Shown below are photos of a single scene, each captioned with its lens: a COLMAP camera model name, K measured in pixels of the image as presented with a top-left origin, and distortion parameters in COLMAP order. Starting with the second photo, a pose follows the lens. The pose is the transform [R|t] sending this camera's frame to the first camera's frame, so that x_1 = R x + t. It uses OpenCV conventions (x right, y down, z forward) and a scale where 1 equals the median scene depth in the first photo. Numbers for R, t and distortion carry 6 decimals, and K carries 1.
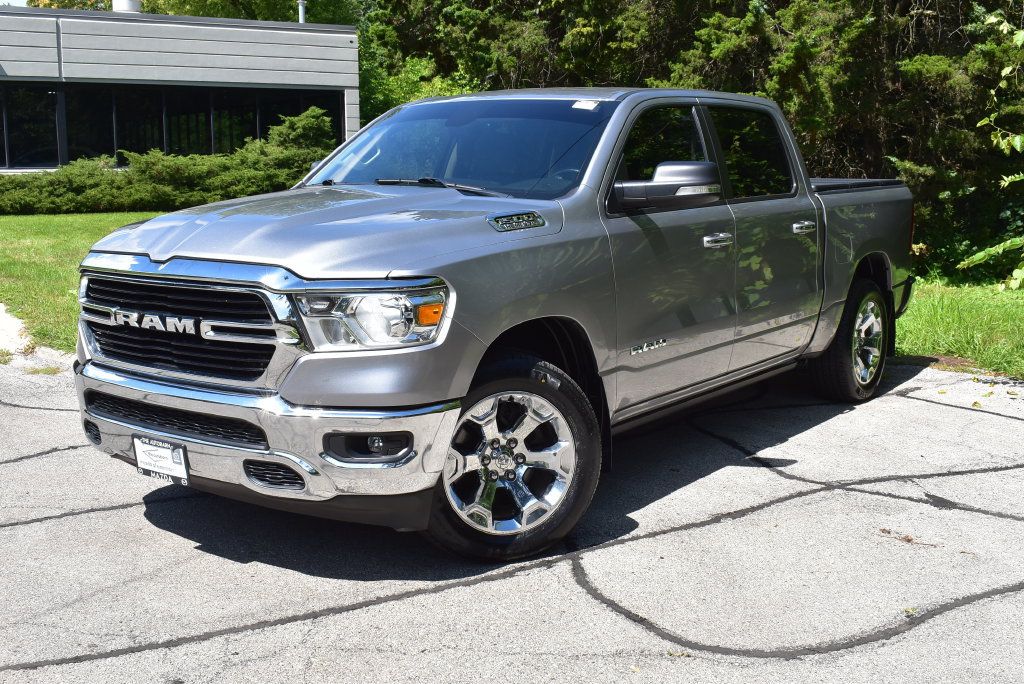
lens RADIAL K [[1149.6, 0, 513.4], [0, 1149.6, 327.6], [0, 0, 1]] dist [-0.050991, 0.024353]
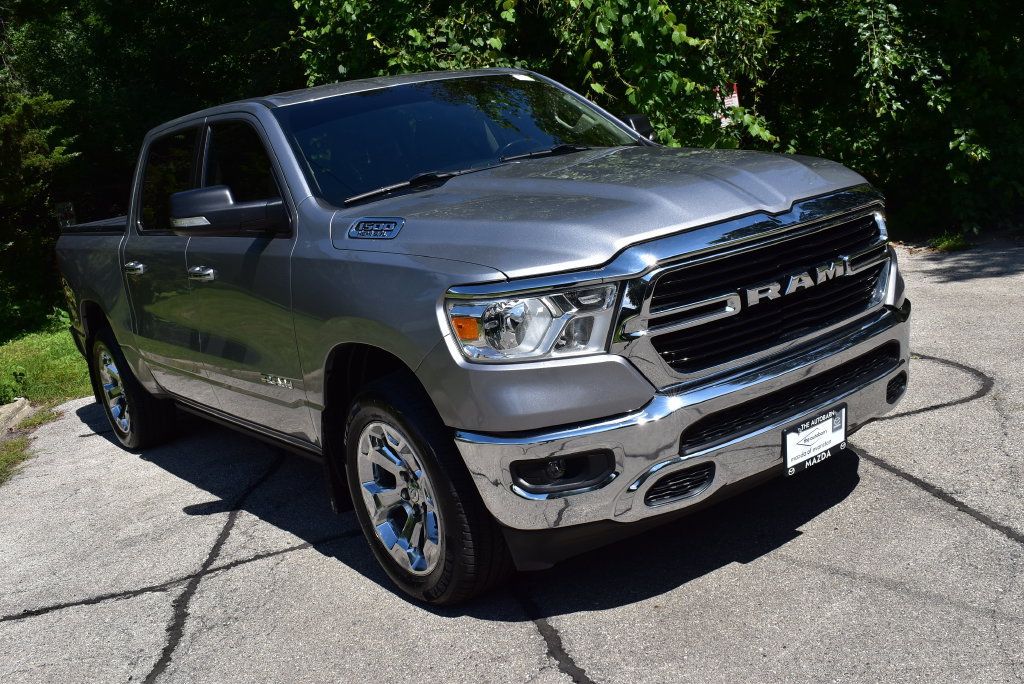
lens RADIAL K [[1037.3, 0, 512.0], [0, 1037.3, 342.0], [0, 0, 1]] dist [-0.050252, 0.002662]
pose [[0.309015, -0.229903, 0.922851, -0.580247], [0.286069, 0.947875, 0.140347, -0.069251], [-0.907014, 0.220629, 0.358676, 0.484728]]
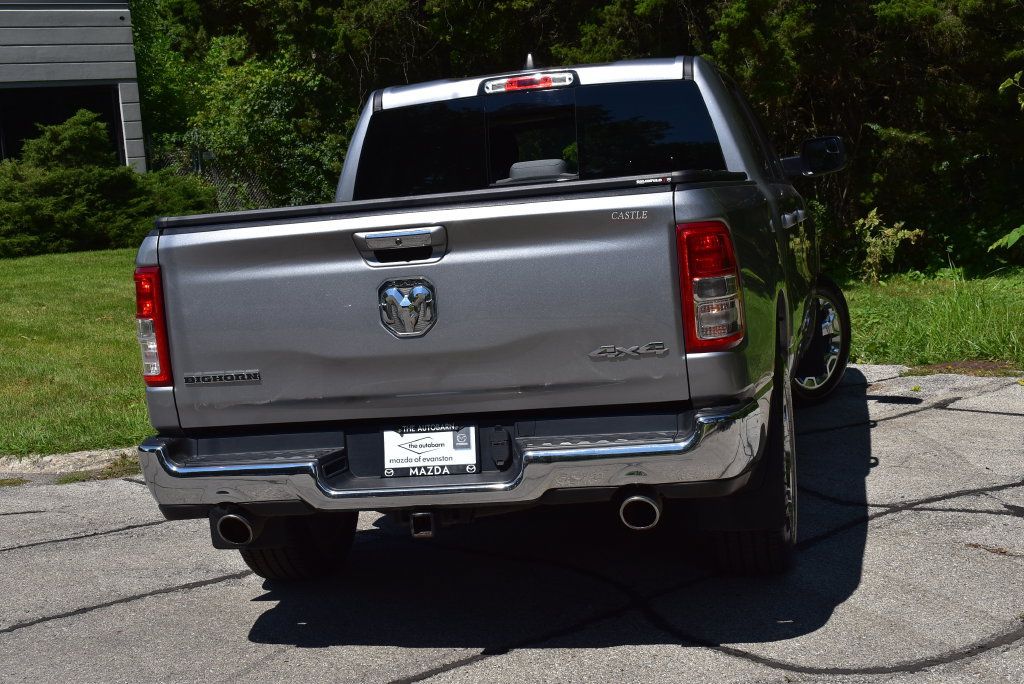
lens RADIAL K [[1587.5, 0, 516.4], [0, 1587.5, 323.6], [0, 0, 1]] dist [0.031986, 0.121101]
pose [[0.989994, -0.085222, 0.112470, -0.093446], [0.089527, 0.995411, -0.033784, 0.009014], [-0.109074, 0.043515, 0.993081, -0.128000]]
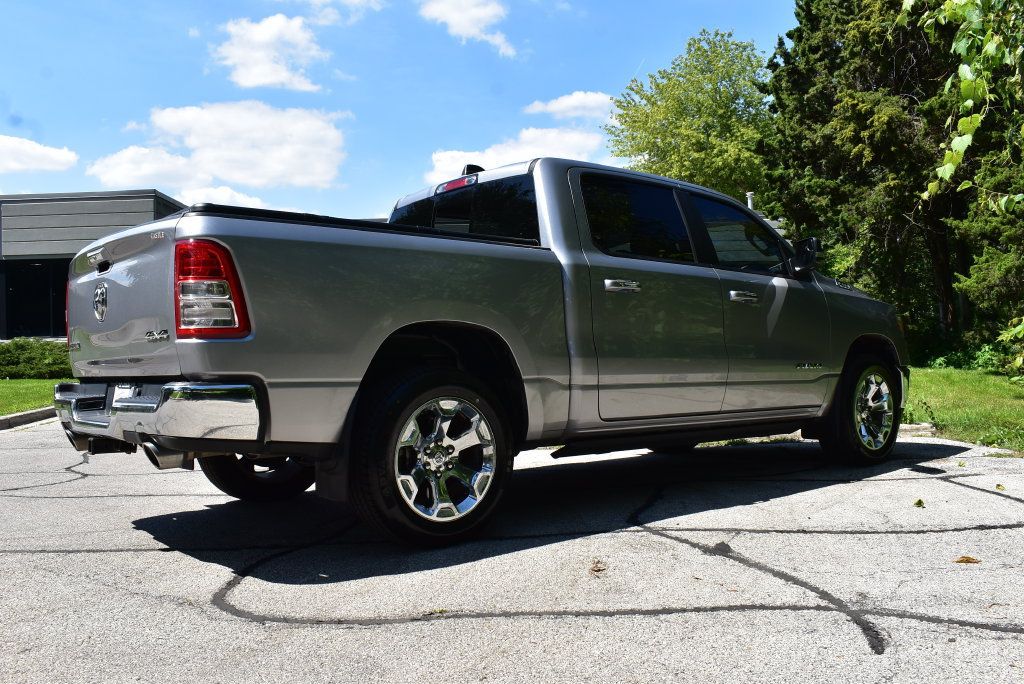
lens RADIAL K [[908.0, 0, 508.7], [0, 908.0, 339.3], [0, 0, 1]] dist [-0.061014, 0.000488]
pose [[0.858102, -0.023941, -0.512920, 0.403209], [-0.048817, 0.990584, -0.127906, 0.054621], [0.511153, 0.134796, 0.848854, 0.157783]]
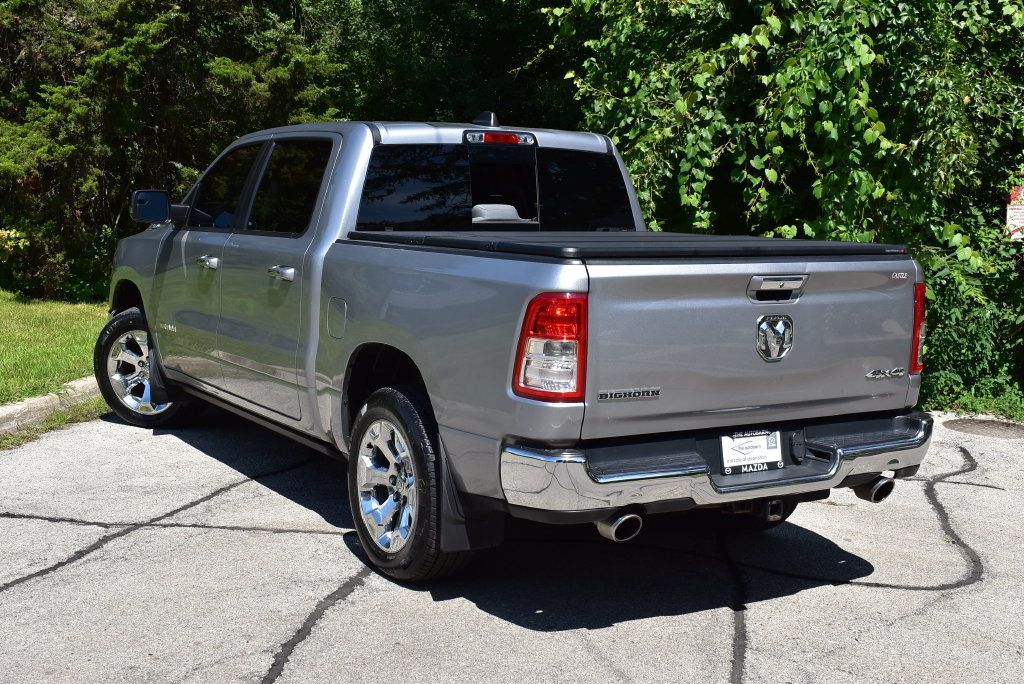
lens RADIAL K [[1326.4, 0, 517.7], [0, 1326.4, 340.5], [0, 0, 1]] dist [0.022326, 0.031075]
pose [[0.621215, -0.067663, 0.780714, -0.633792], [0.060059, 0.997446, 0.038658, -0.051406], [-0.781336, 0.022874, 0.623692, 0.178307]]
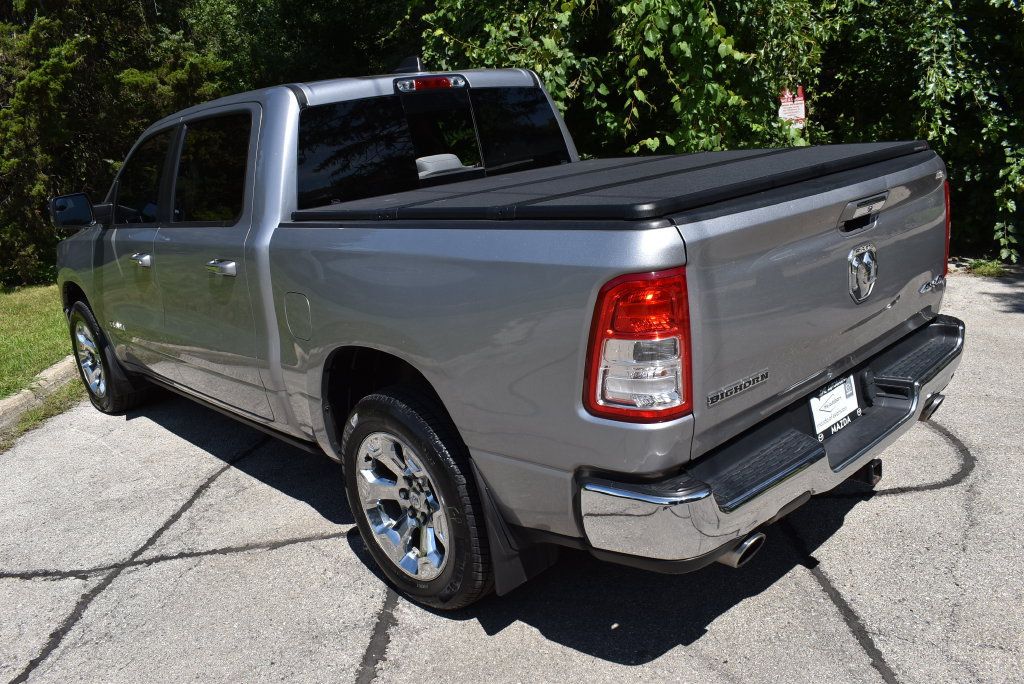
lens RADIAL K [[830.2, 0, 516.2], [0, 830.2, 336.5], [0, 0, 1]] dist [-0.048439, -0.008769]
pose [[0.458784, -0.262854, 0.848779, -0.406254], [0.203685, 0.960917, 0.187485, -0.085047], [-0.864887, 0.086868, 0.494393, 0.436478]]
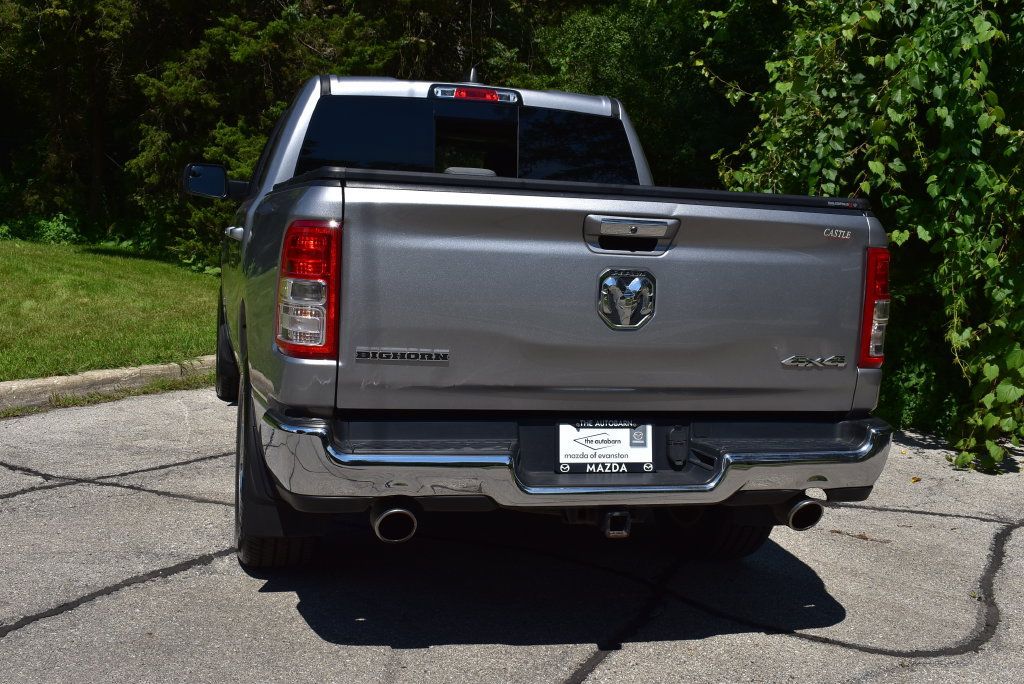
lens RADIAL K [[1149.6, 0, 513.4], [0, 1149.6, 327.6], [0, 0, 1]] dist [-0.050991, 0.024353]
pose [[0.818246, -0.001112, 0.574867, -0.340975], [0.007015, 0.999943, -0.008051, -0.007644], [-0.574825, 0.010620, 0.818207, 0.156588]]
